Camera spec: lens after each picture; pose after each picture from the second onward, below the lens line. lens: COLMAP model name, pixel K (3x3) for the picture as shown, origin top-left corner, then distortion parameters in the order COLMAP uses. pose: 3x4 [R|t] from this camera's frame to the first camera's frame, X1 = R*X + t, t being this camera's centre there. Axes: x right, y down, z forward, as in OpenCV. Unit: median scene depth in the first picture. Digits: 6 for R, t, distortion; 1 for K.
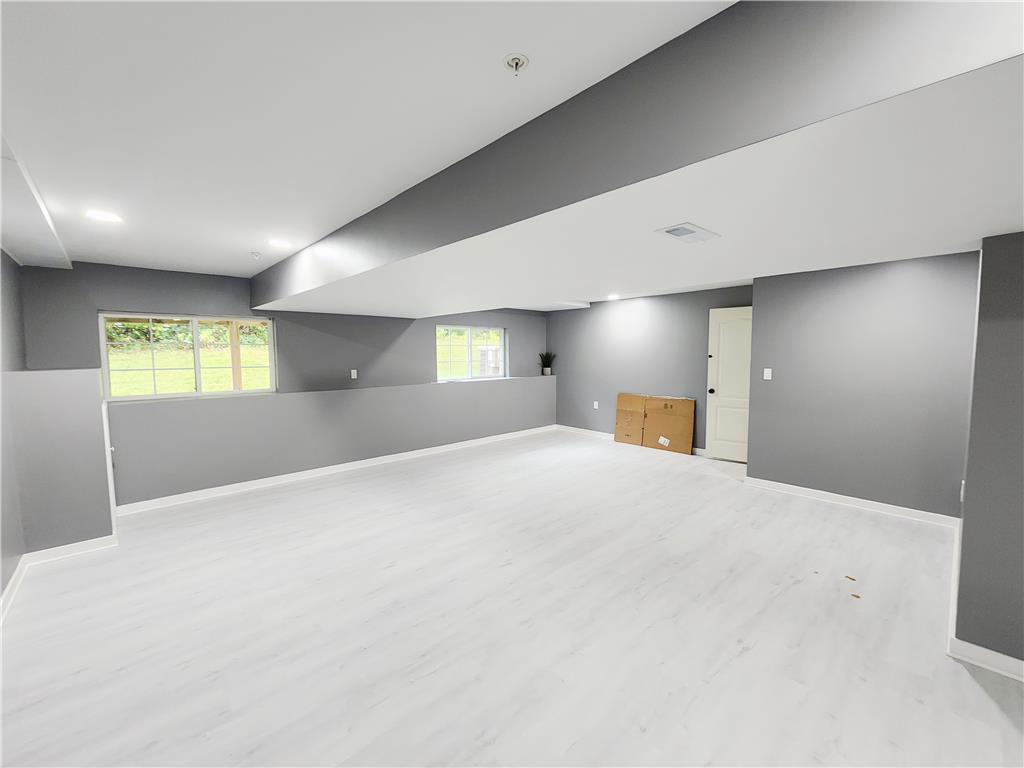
lens RADIAL K [[419.6, 0, 514.4], [0, 419.6, 384.3], [0, 0, 1]] dist [0.001115, 0.000782]
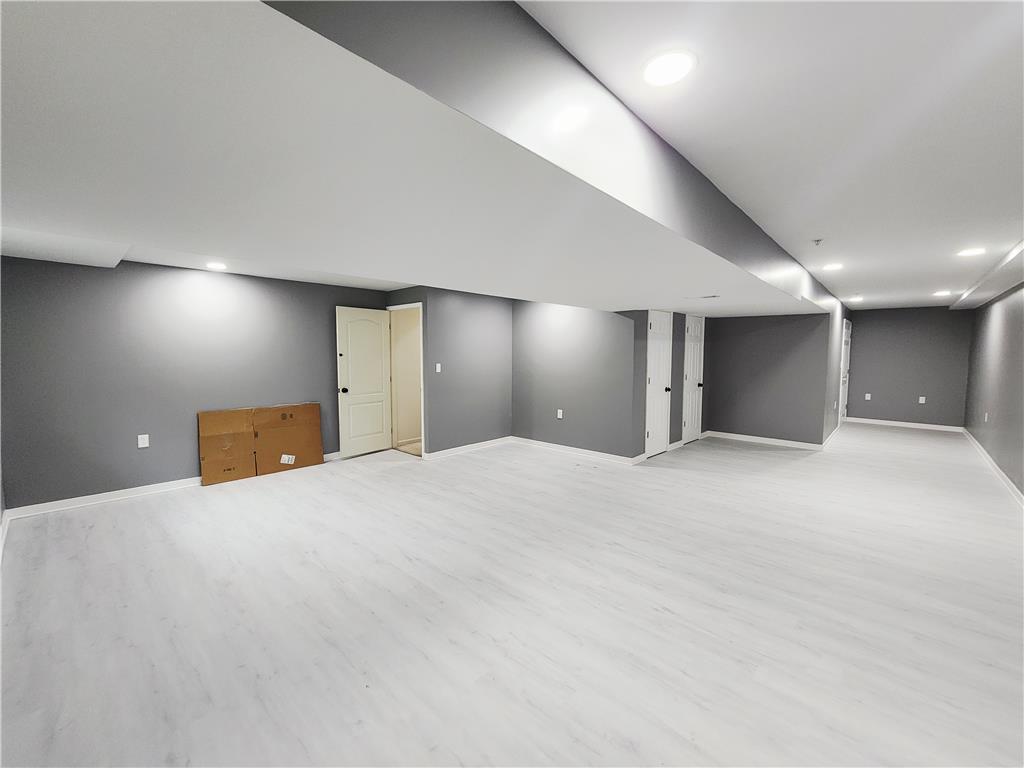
lens RADIAL K [[422.3, 0, 514.7], [0, 422.3, 385.4], [0, 0, 1]] dist [-0.000699, 0.002479]
pose [[-0.079740, -0.077000, 0.993837, -0.484690], [0.074956, 0.993726, 0.083006, -0.042587], [-0.993994, 0.081113, -0.073468, 0.604263]]
